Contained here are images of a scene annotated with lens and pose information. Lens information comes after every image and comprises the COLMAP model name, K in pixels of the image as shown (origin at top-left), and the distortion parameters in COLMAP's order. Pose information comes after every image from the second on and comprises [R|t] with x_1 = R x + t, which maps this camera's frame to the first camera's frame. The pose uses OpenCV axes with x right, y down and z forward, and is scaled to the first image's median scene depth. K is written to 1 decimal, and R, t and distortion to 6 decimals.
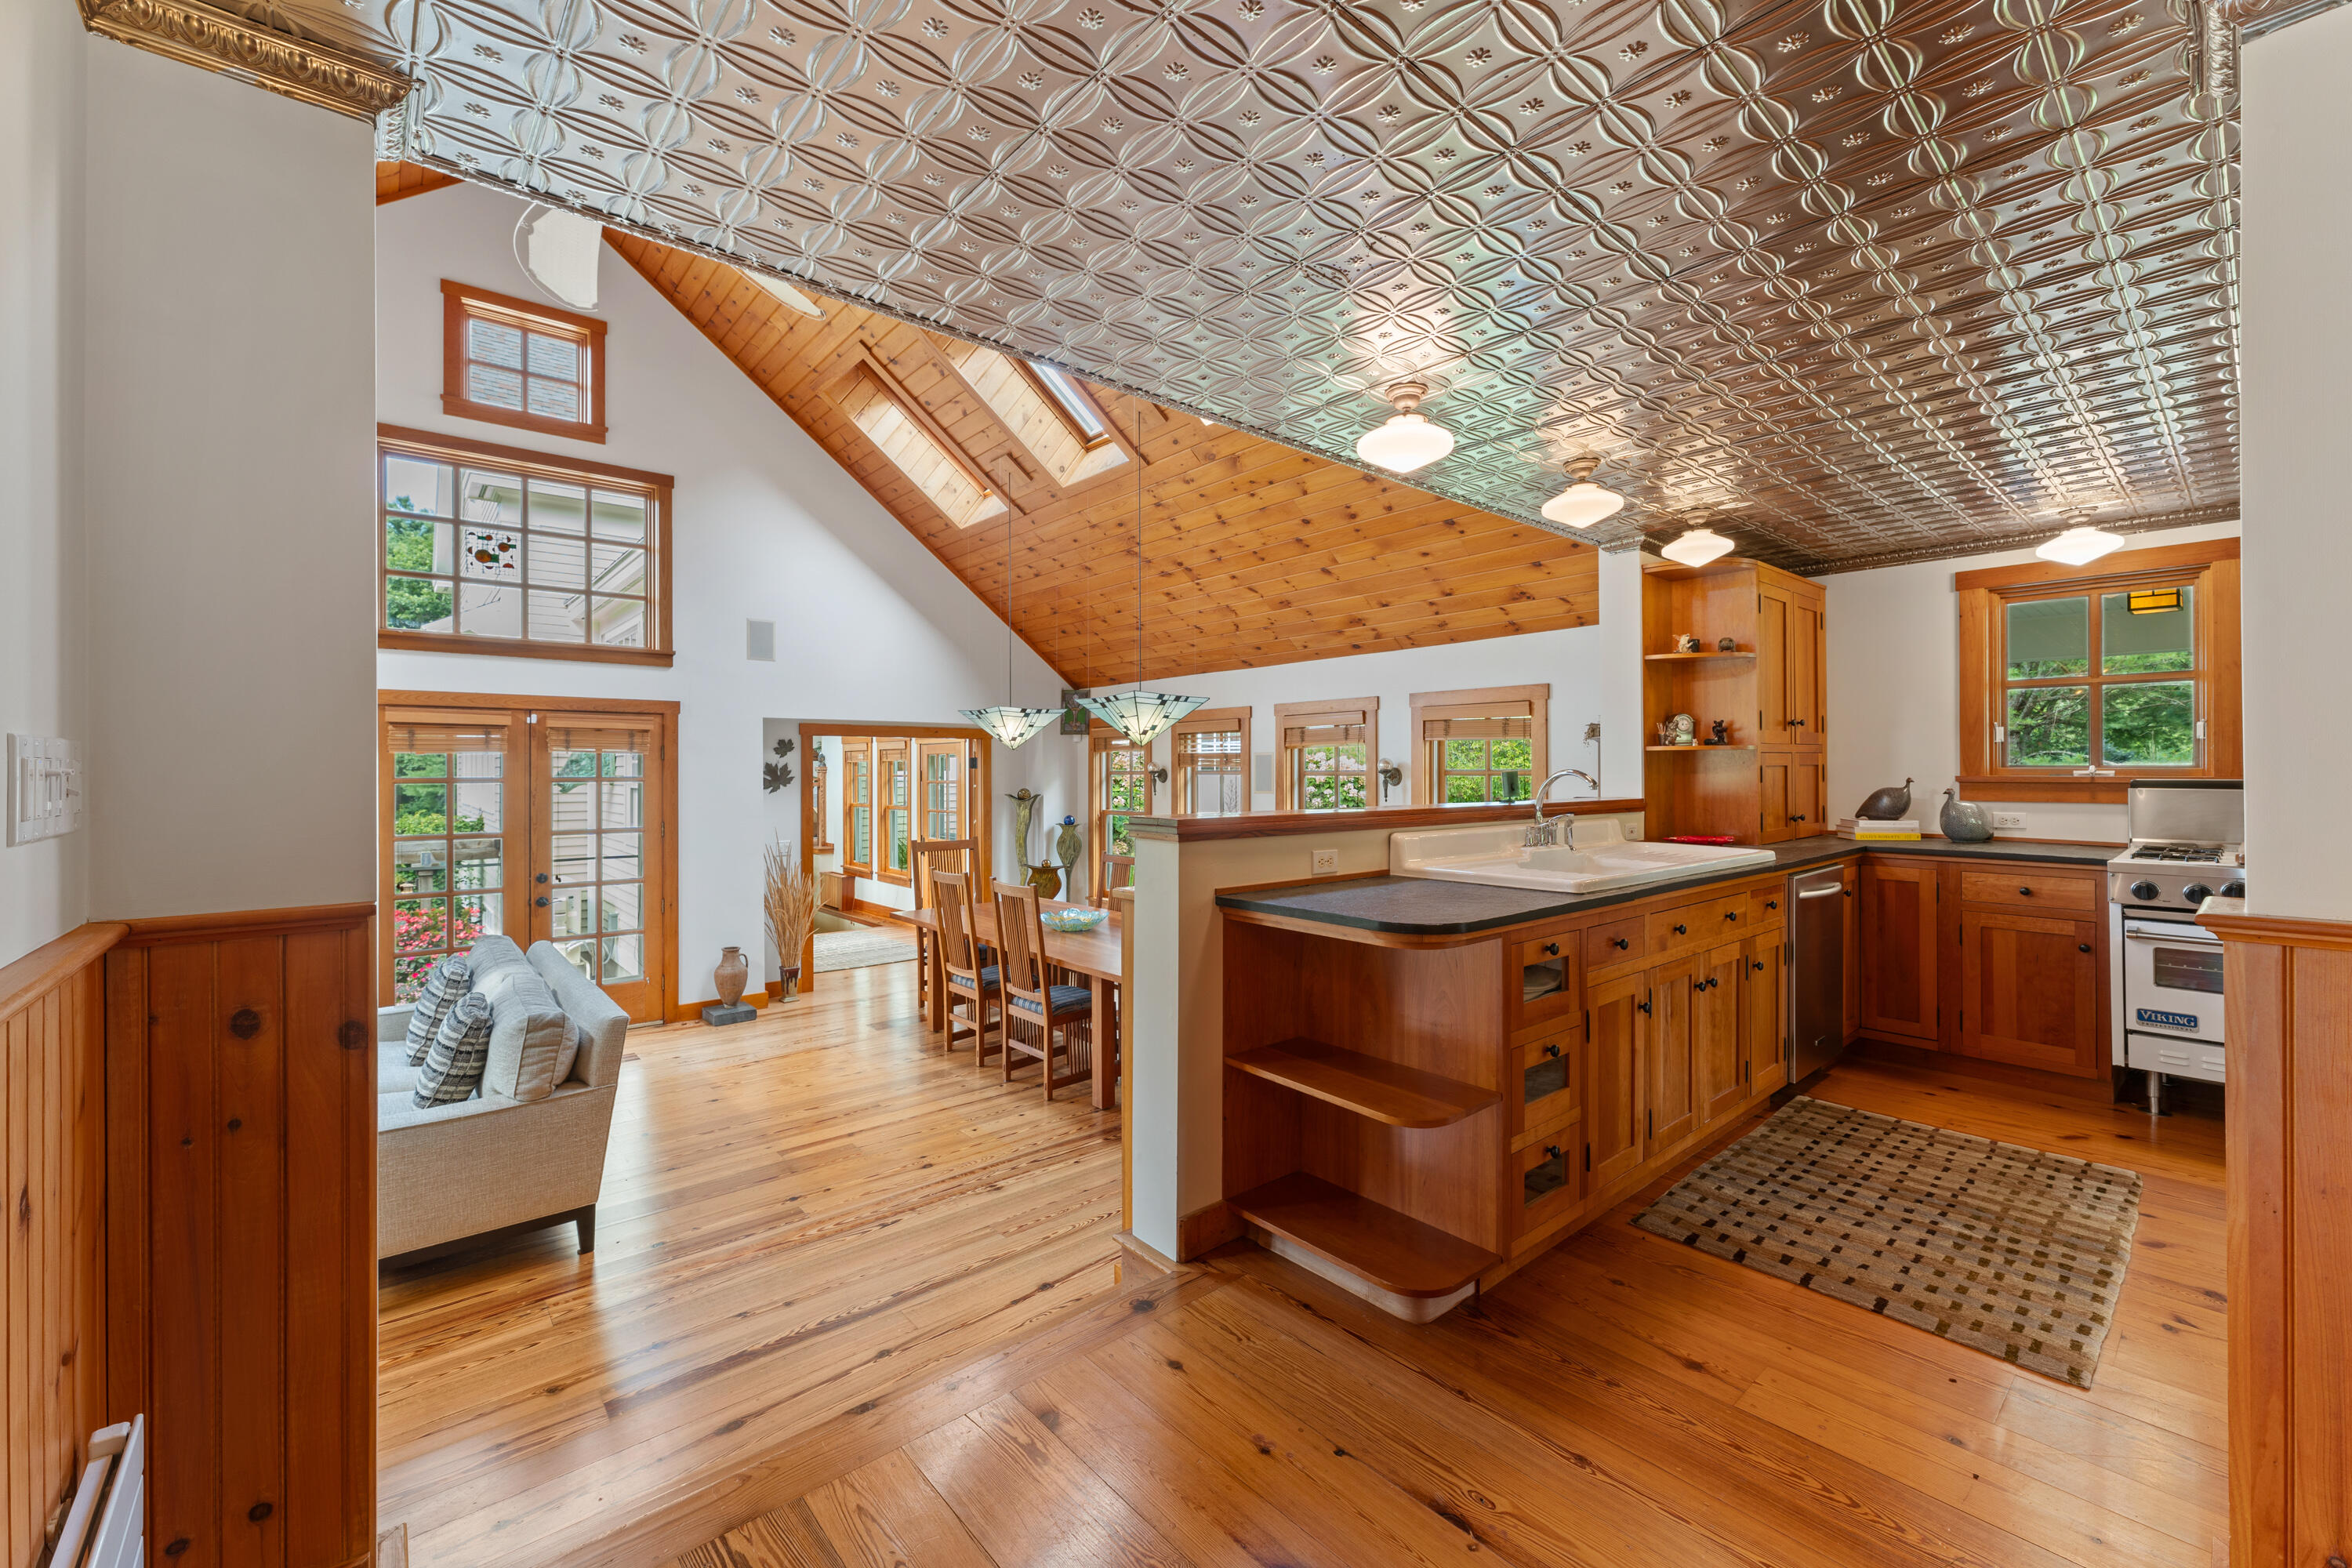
lens RADIAL K [[938.9, 0, 1174.6], [0, 938.9, 768.0], [0, 0, 1]] dist [0.001357, -0.000766]
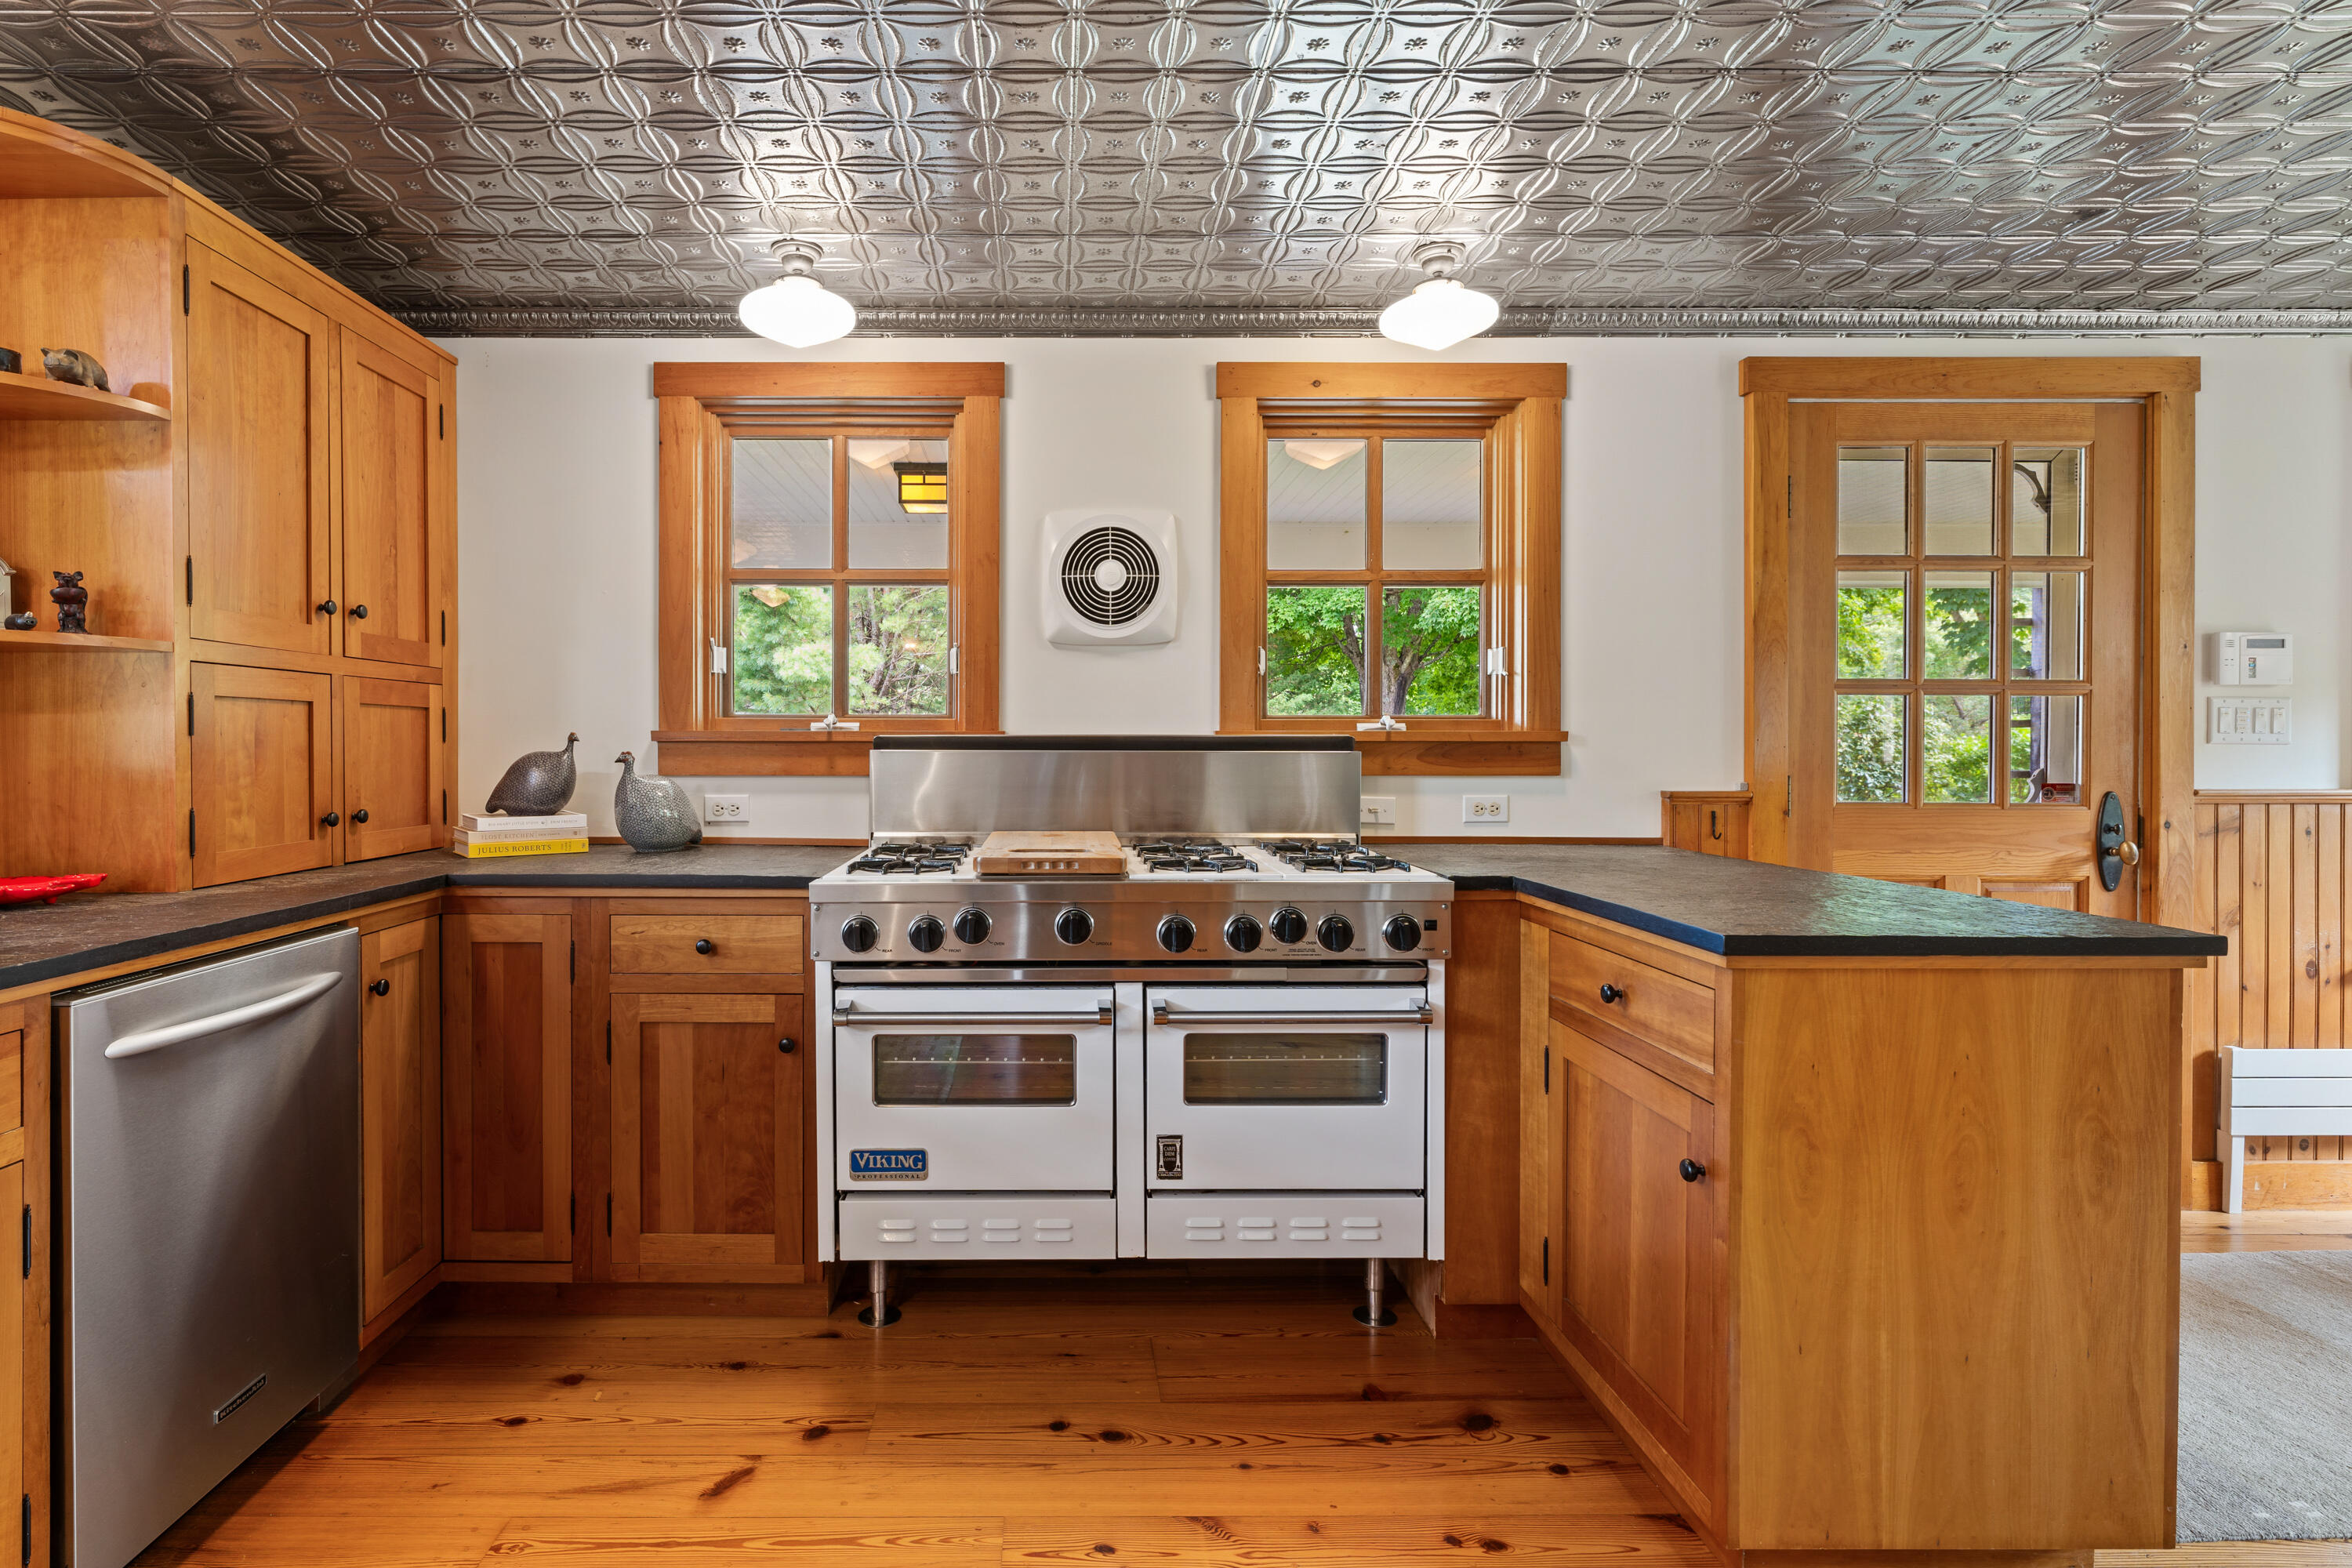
lens RADIAL K [[1158.2, 0, 1052.7], [0, 1158.2, 760.5], [0, 0, 1]] dist [-0.003292, -0.000544]
pose [[0.650409, -0.002309, 0.759581, 0.467540], [-0.004666, 0.999964, 0.007035, 0.020304], [-0.759570, -0.008120, 0.650375, 0.377483]]
